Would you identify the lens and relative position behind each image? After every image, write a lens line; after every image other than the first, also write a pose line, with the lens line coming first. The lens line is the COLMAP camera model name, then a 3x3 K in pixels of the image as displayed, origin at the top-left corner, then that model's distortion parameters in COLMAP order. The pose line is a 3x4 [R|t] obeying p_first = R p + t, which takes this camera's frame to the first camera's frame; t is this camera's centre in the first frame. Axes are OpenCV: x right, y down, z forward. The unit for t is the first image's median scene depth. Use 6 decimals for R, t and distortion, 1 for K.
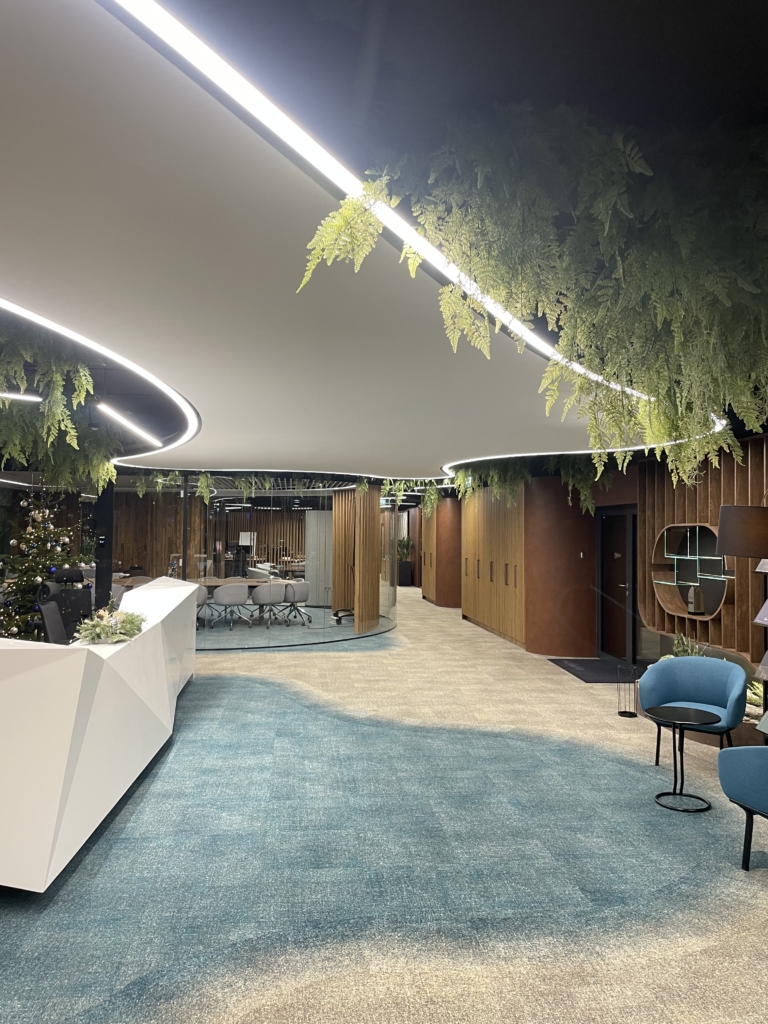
lens RADIAL K [[808.8, 0, 384.0], [0, 808.8, 512.0], [0, 0, 1]] dist [0.138770, -0.224890]
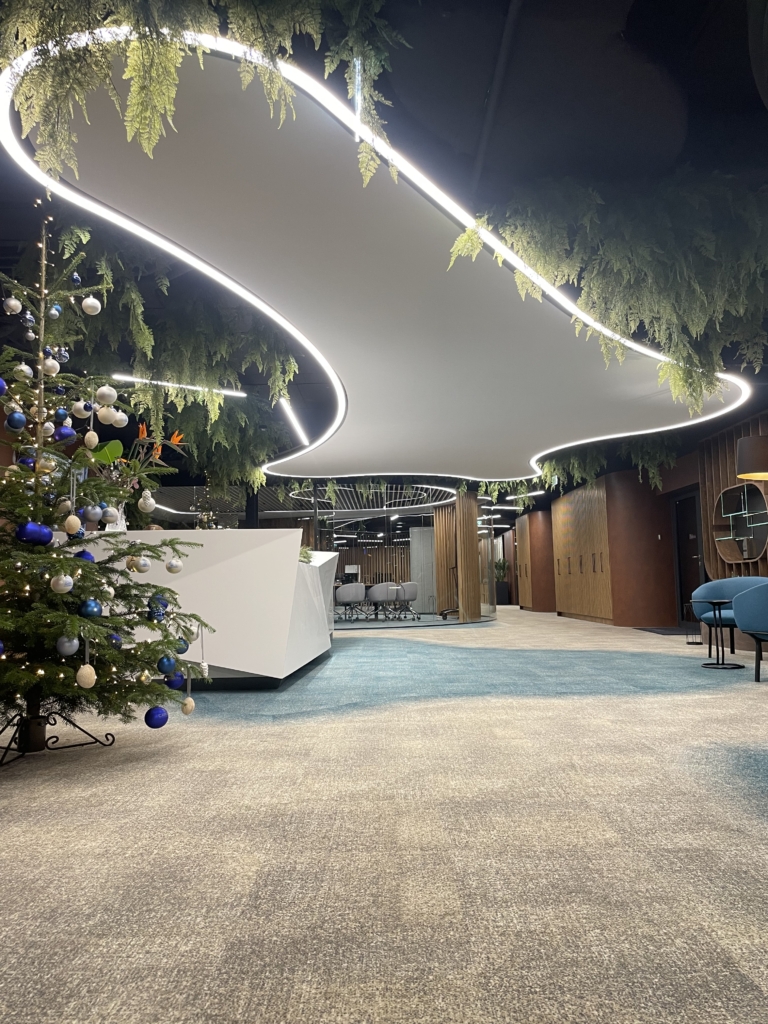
lens RADIAL K [[808.8, 0, 384.0], [0, 808.8, 512.0], [0, 0, 1]] dist [0.138770, -0.224890]
pose [[0.992759, -0.041141, -0.112861, -0.009942], [0.033841, 0.997255, -0.065852, 0.094303], [0.115261, 0.061556, 0.991426, -0.211039]]
